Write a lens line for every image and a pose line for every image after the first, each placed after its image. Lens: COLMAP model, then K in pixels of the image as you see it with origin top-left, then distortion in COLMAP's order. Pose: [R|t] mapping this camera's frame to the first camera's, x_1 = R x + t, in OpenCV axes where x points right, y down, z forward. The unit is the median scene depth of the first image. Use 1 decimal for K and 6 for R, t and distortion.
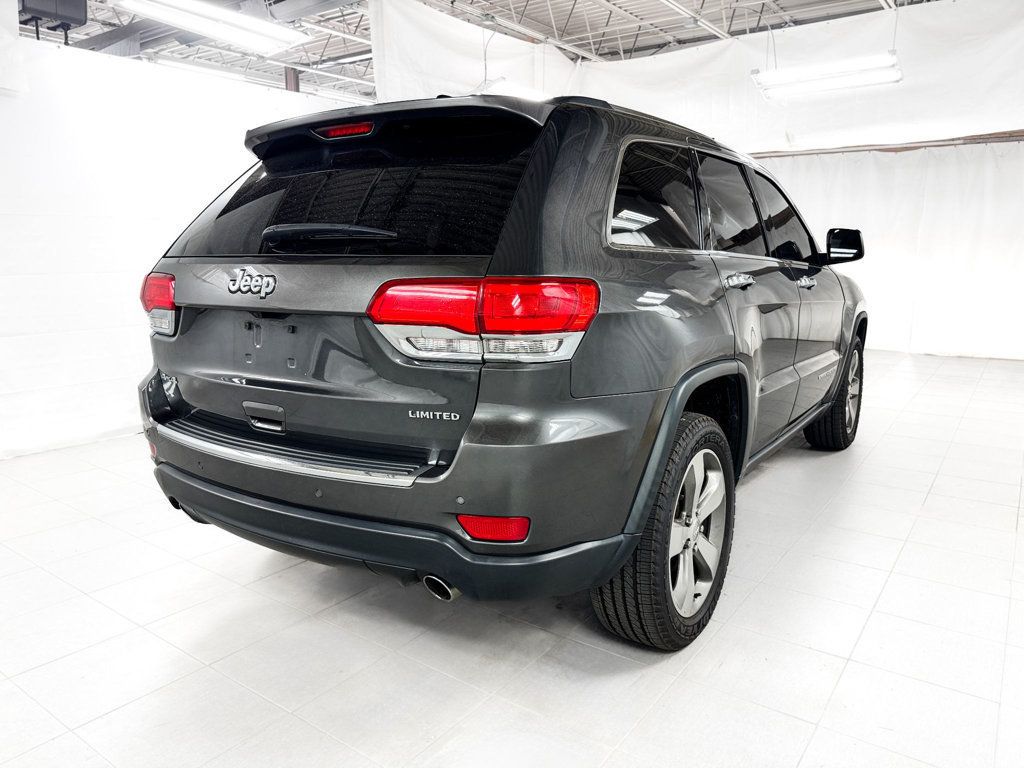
lens RADIAL K [[854.7, 0, 505.7], [0, 854.7, 381.1], [0, 0, 1]] dist [0.037713, -0.011981]
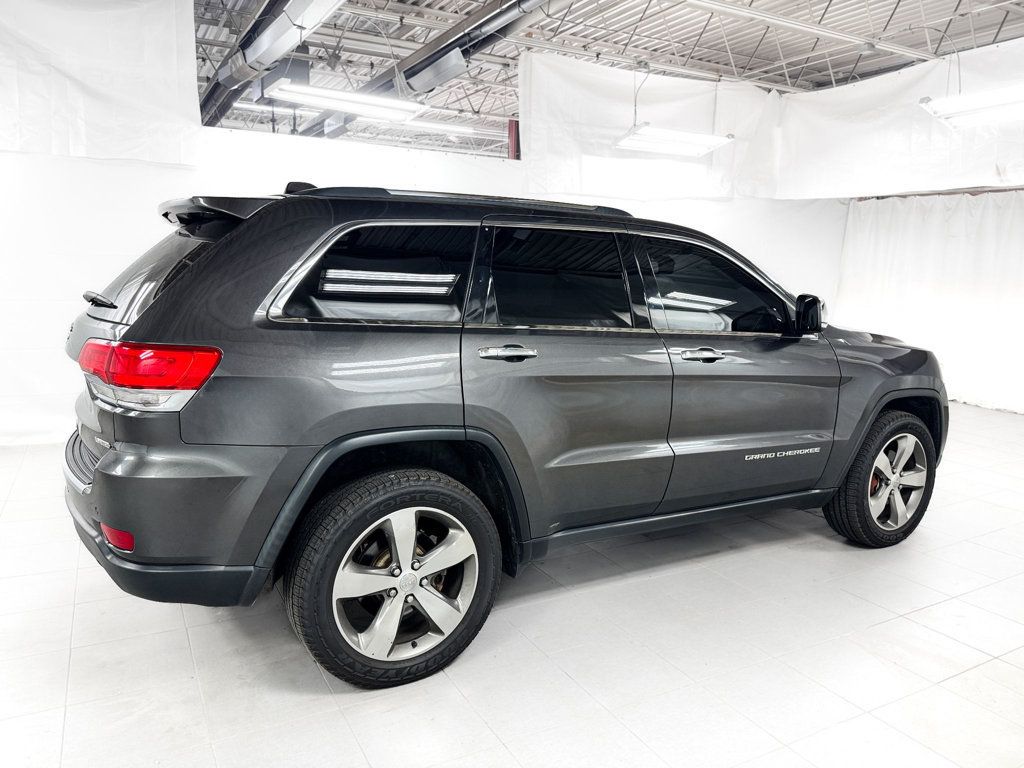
lens RADIAL K [[854.7, 0, 505.7], [0, 854.7, 381.1], [0, 0, 1]] dist [0.037713, -0.011981]
pose [[0.872102, 0.092711, -0.480462, 0.783158], [-0.100696, 0.994875, 0.009198, -0.094605], [0.478852, 0.040359, 0.876967, 0.101646]]
